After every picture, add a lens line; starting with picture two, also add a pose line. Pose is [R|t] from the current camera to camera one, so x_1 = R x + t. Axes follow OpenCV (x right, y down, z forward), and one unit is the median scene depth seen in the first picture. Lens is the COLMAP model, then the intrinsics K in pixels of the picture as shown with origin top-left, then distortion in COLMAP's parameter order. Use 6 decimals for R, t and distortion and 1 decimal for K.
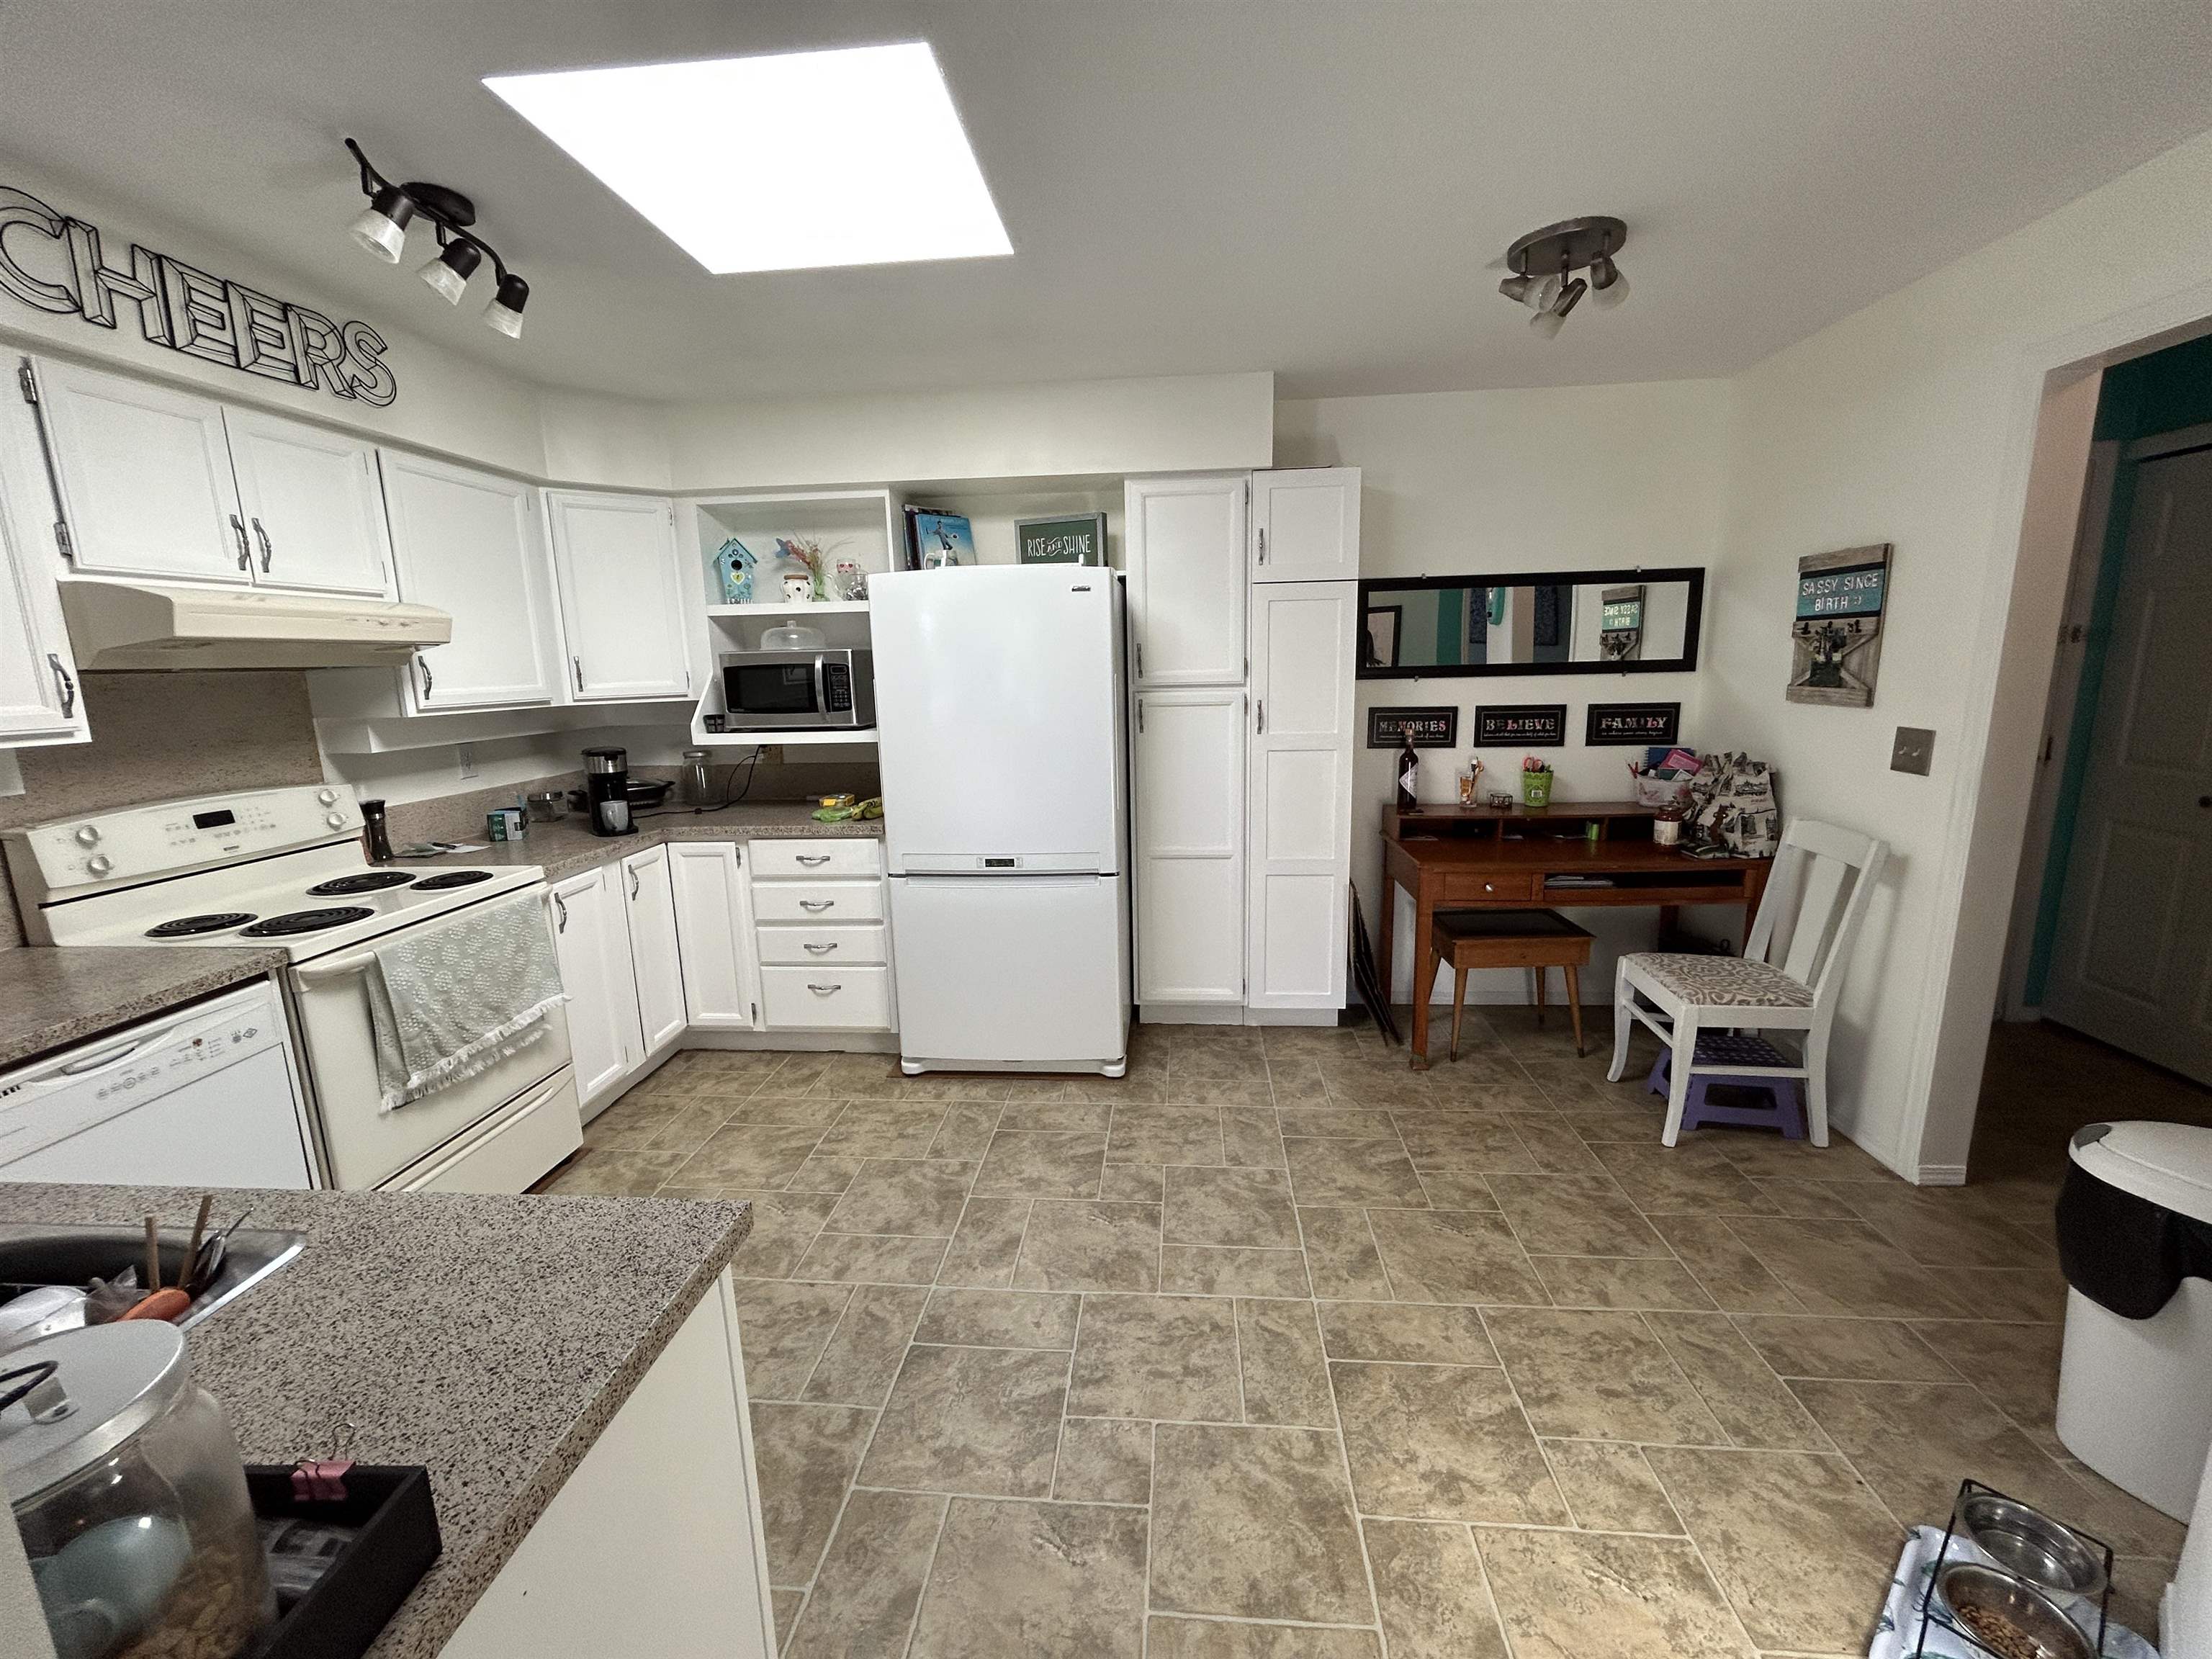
lens RADIAL K [[899.6, 0, 1109.7], [0, 899.6, 828.1], [0, 0, 1]] dist [-0.003666, 0.001528]
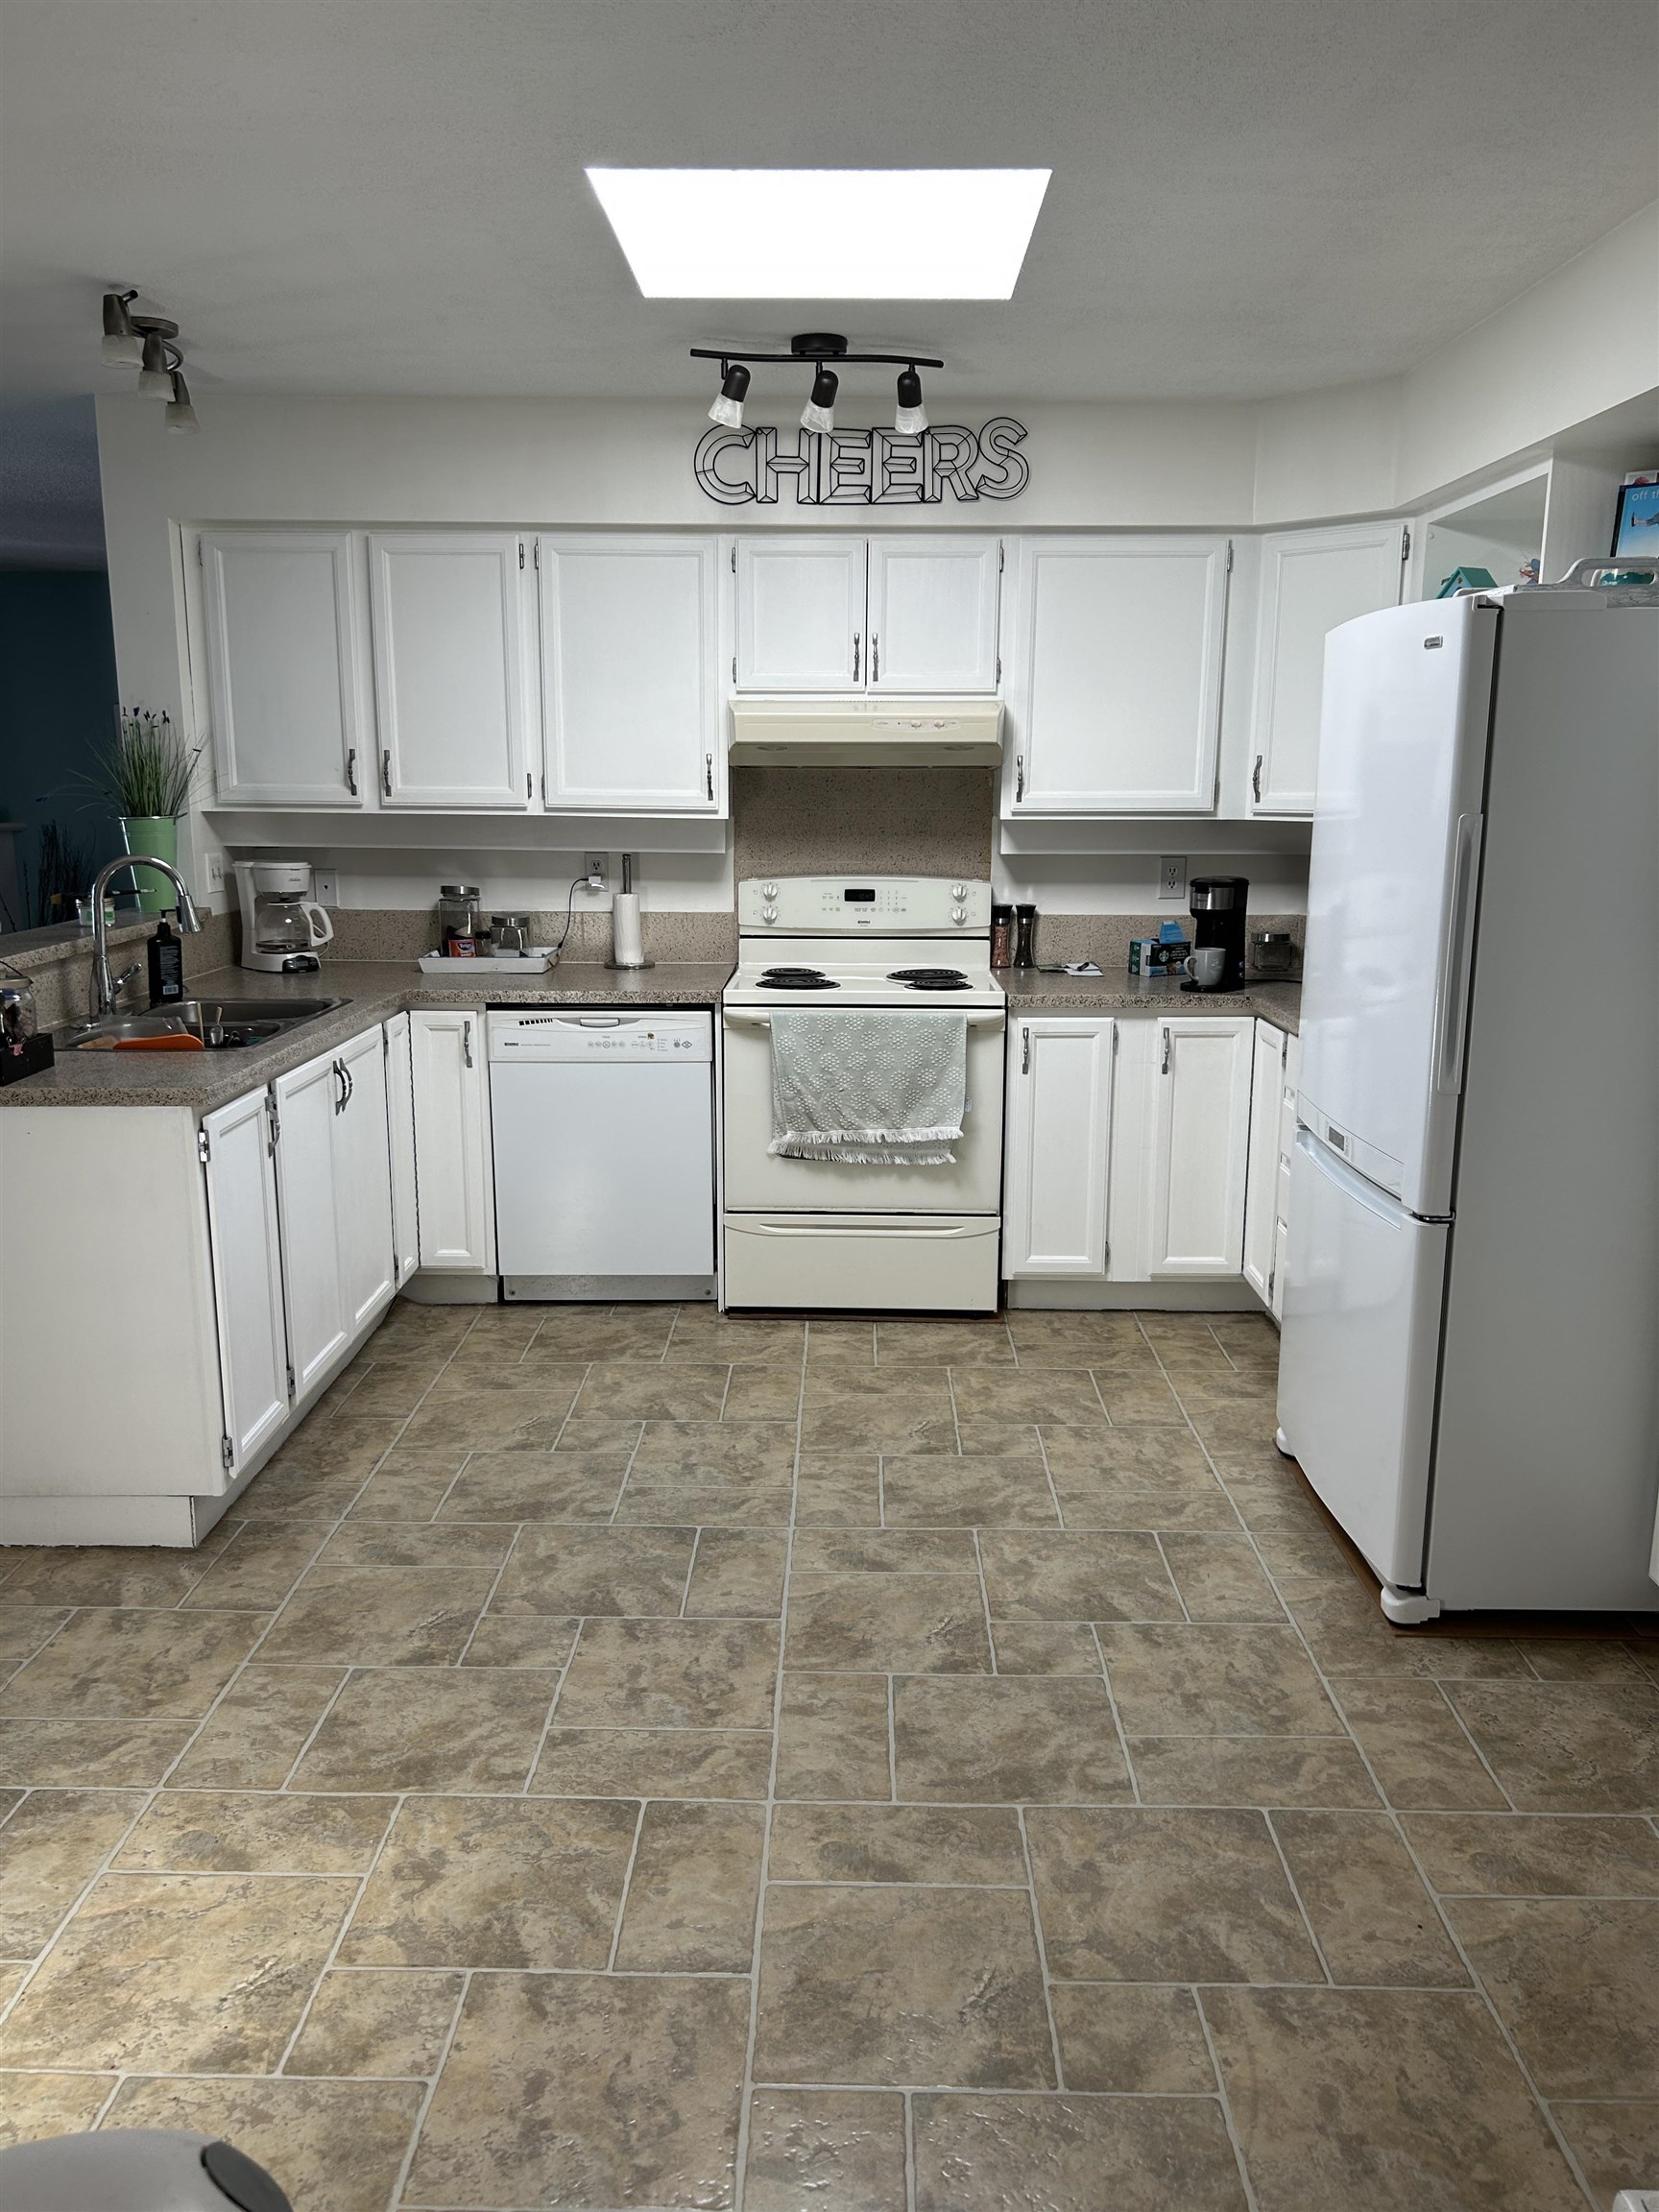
lens RADIAL K [[1680.7, 0, 829.2], [0, 1680.7, 1120.7], [0, 0, 1]] dist [0.047060, -0.069380]
pose [[0.062061, 0.228566, -0.971548, 1.335781], [-0.188488, 0.958592, 0.213478, -0.208669], [0.980113, 0.169876, 0.102574, 0.871740]]
